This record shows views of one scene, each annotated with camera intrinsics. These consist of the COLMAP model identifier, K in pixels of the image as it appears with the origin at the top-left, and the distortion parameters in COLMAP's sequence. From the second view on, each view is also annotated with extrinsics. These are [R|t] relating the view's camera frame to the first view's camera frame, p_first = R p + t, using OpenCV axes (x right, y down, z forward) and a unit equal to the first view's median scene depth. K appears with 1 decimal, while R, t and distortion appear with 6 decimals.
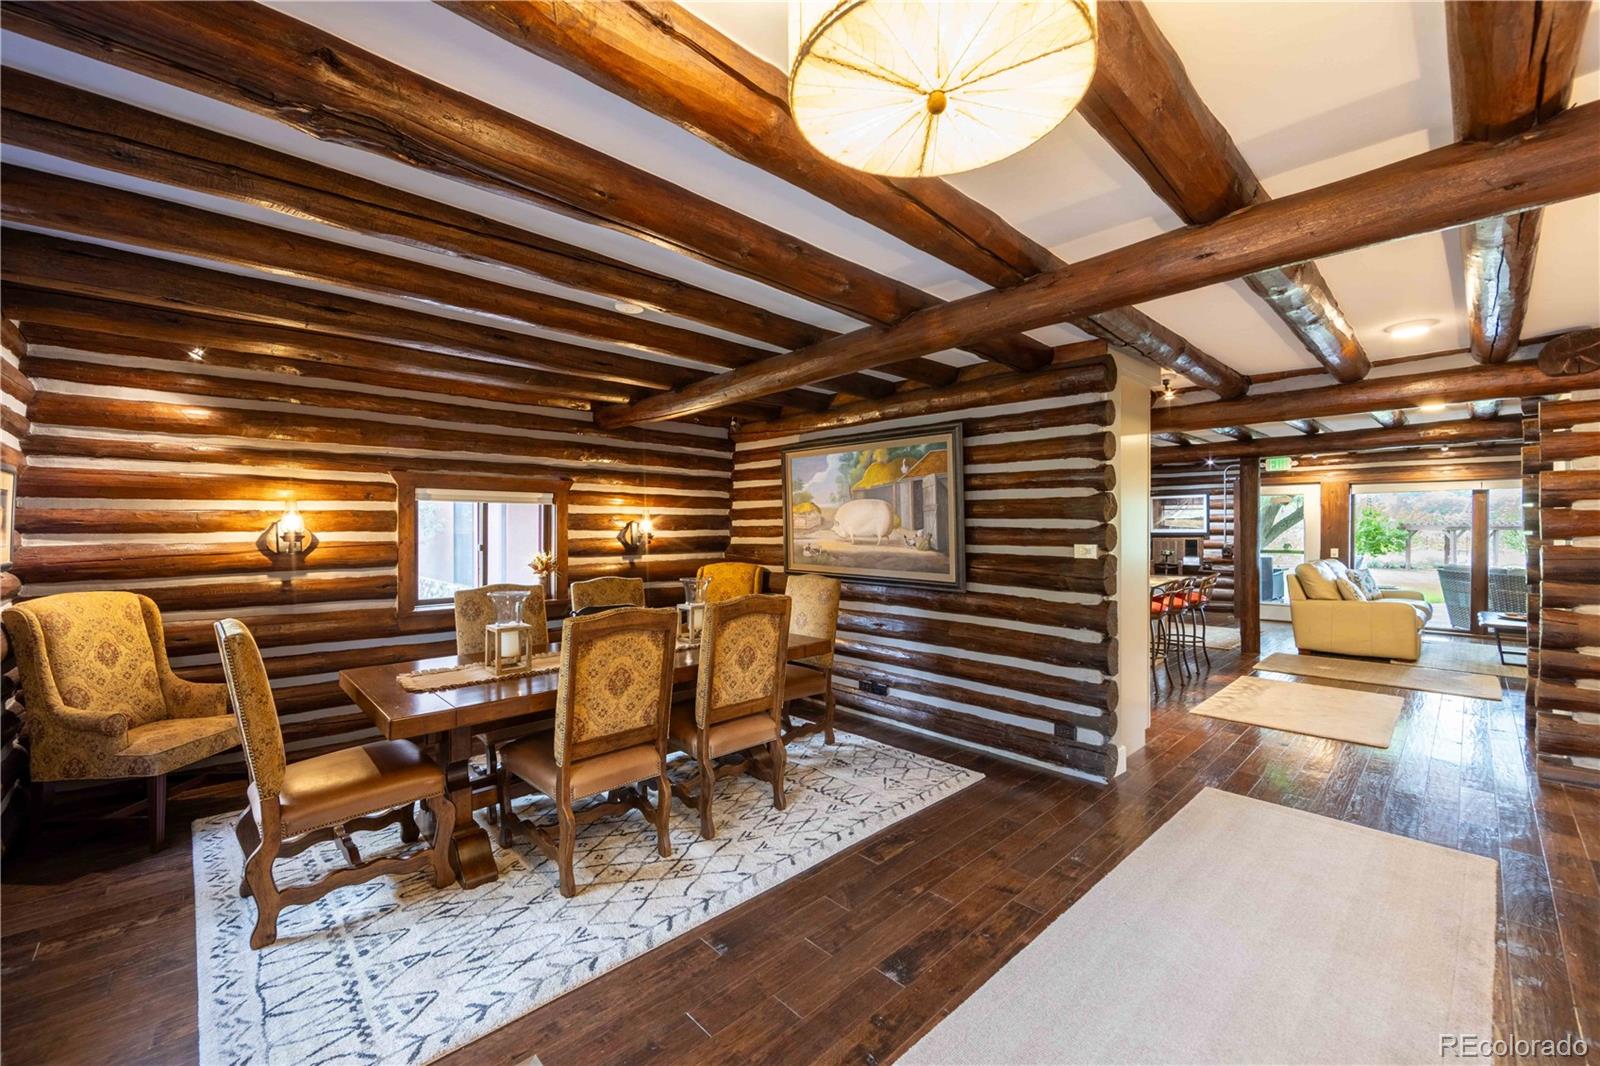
lens RADIAL K [[629.2, 0, 805.0], [0, 629.2, 529.1], [0, 0, 1]] dist [0.002509, 0.000475]
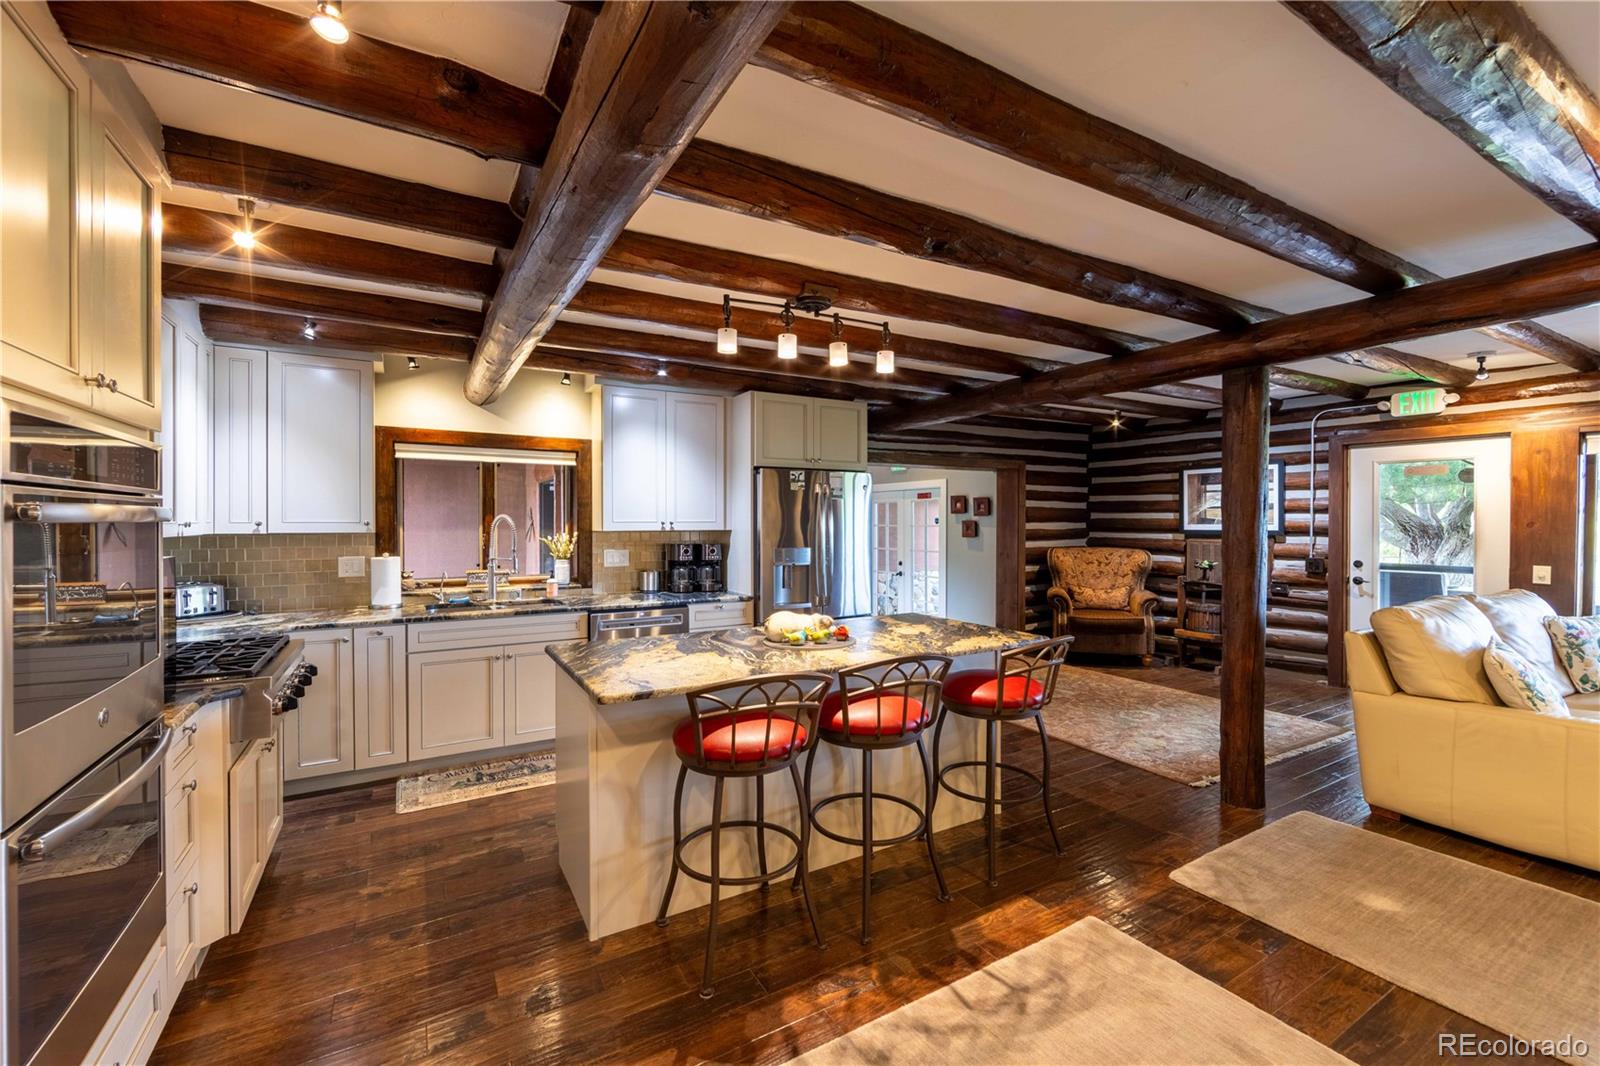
lens RADIAL K [[629.2, 0, 795.0], [0, 629.2, 524.7], [0, 0, 1]] dist [0.002509, 0.000475]
pose [[0.969844, 0.006834, -0.243629, 0.374903], [-0.004478, 0.999938, 0.010224, -0.004072], [0.243684, -0.008825, 0.969815, 0.361469]]
